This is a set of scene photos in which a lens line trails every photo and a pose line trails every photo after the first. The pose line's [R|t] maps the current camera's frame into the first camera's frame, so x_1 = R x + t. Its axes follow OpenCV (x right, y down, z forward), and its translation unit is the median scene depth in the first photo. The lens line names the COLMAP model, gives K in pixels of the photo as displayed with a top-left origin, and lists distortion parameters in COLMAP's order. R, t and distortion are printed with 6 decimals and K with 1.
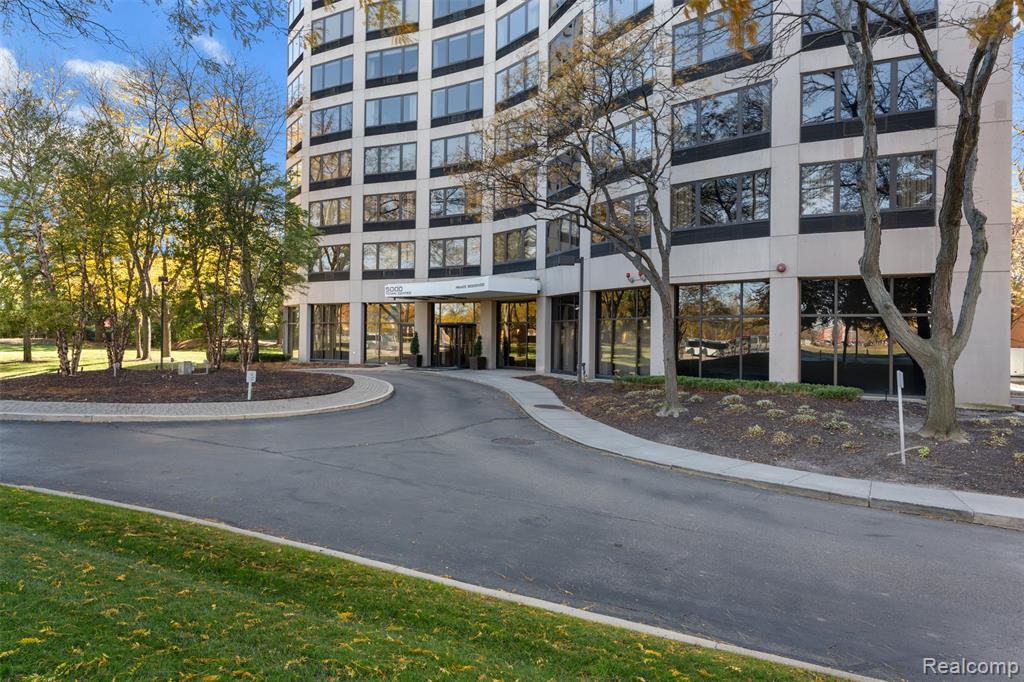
lens RADIAL K [[680.8, 0, 513.1], [0, 680.8, 338.1], [0, 0, 1]] dist [0.000352, 0.000021]
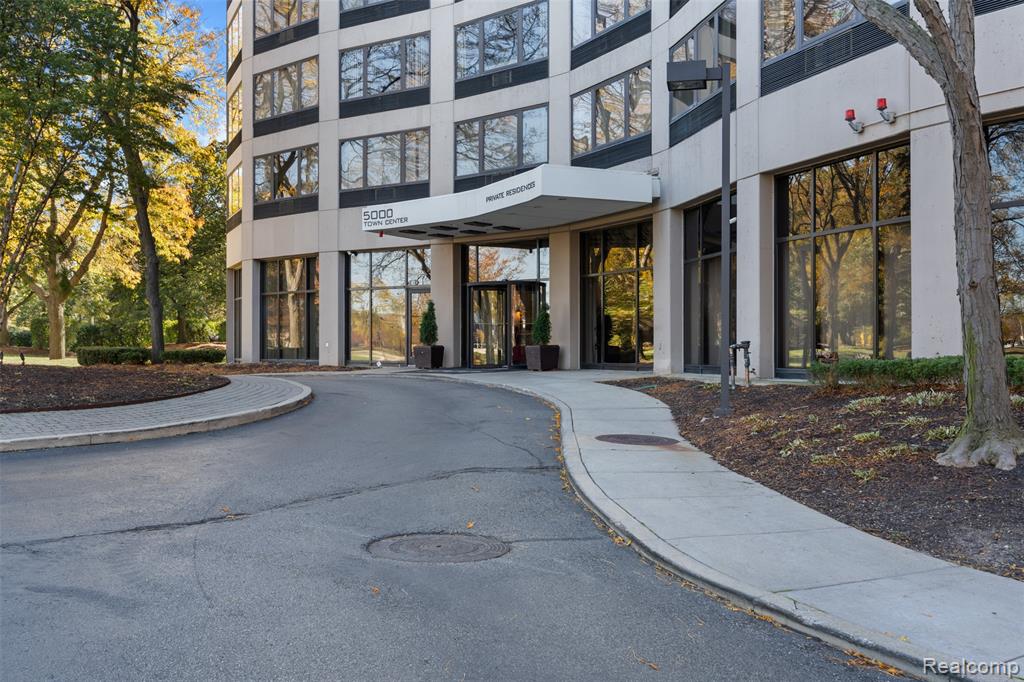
lens RADIAL K [[1014.8, 0, 510.2], [0, 1014.8, 343.4], [0, 0, 1]] dist [0.017255, 0.000000]
pose [[0.985021, -0.012800, -0.171960, 0.058509], [0.011633, 0.999902, -0.007792, 0.035631], [0.172043, 0.005675, 0.985073, 0.300925]]
